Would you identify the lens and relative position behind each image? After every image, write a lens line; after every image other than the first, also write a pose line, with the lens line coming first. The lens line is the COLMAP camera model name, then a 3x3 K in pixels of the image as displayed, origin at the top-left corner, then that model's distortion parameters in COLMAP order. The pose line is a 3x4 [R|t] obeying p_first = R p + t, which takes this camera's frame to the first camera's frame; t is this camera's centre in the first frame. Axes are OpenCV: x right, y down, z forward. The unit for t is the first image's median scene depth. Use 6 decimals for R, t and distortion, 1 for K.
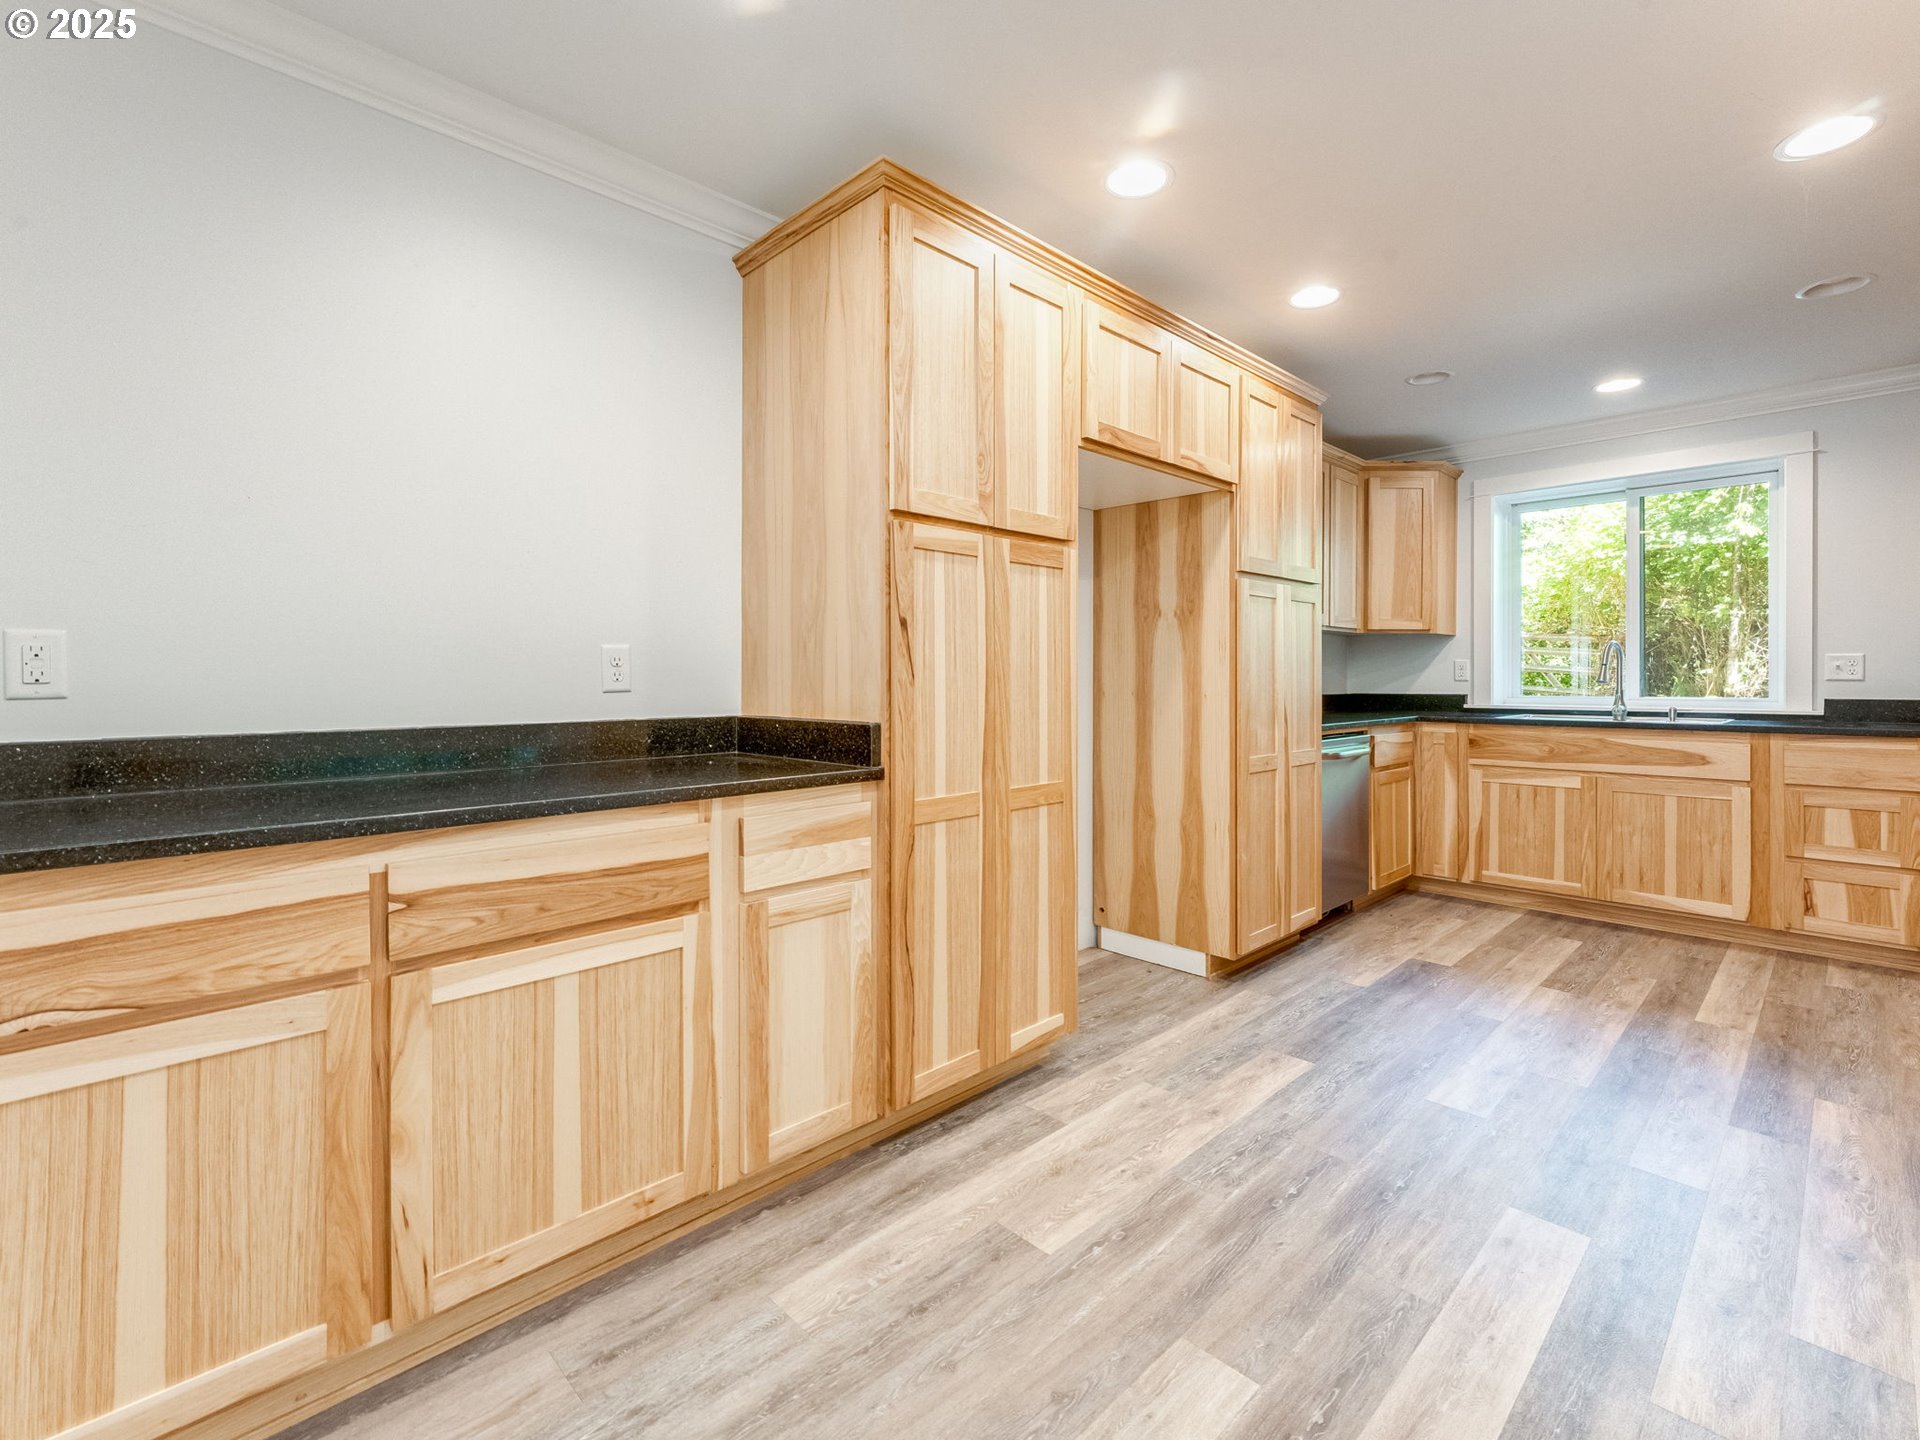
lens RADIAL K [[879.9, 0, 958.4], [0, 879.9, 675.4], [0, 0, 1]] dist [-0.000001, -0.000241]
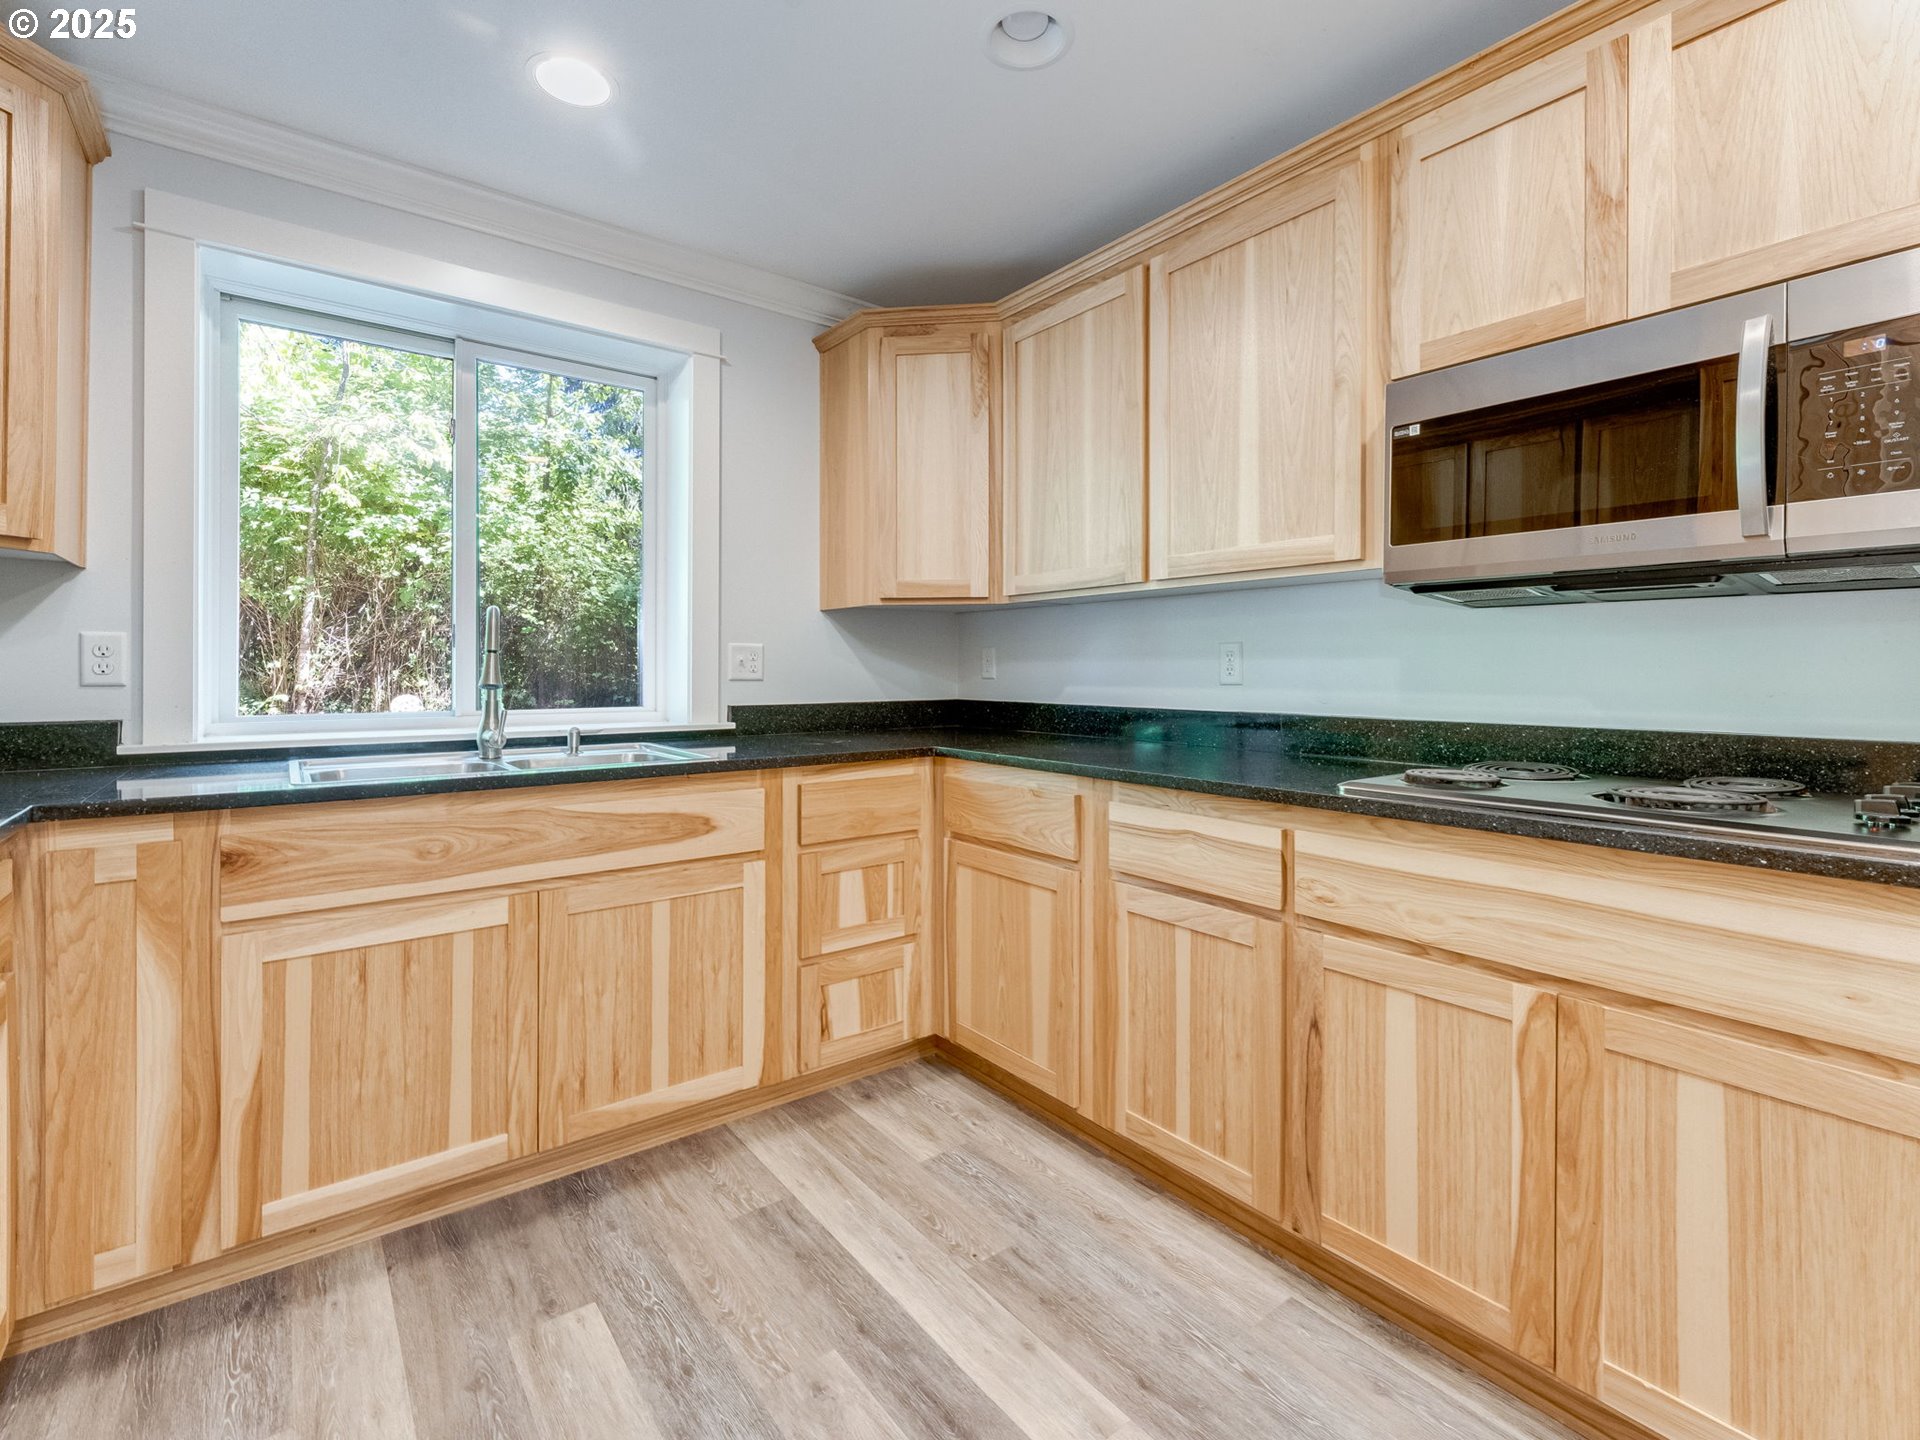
lens RADIAL K [[879.9, 0, 958.4], [0, 879.9, 675.4], [0, 0, 1]] dist [-0.000001, -0.000241]
pose [[0.120027, -0.002905, 0.992766, 0.288587], [-0.005141, 0.999980, 0.003548, -0.001639], [-0.992757, -0.005530, 0.120010, 0.721008]]
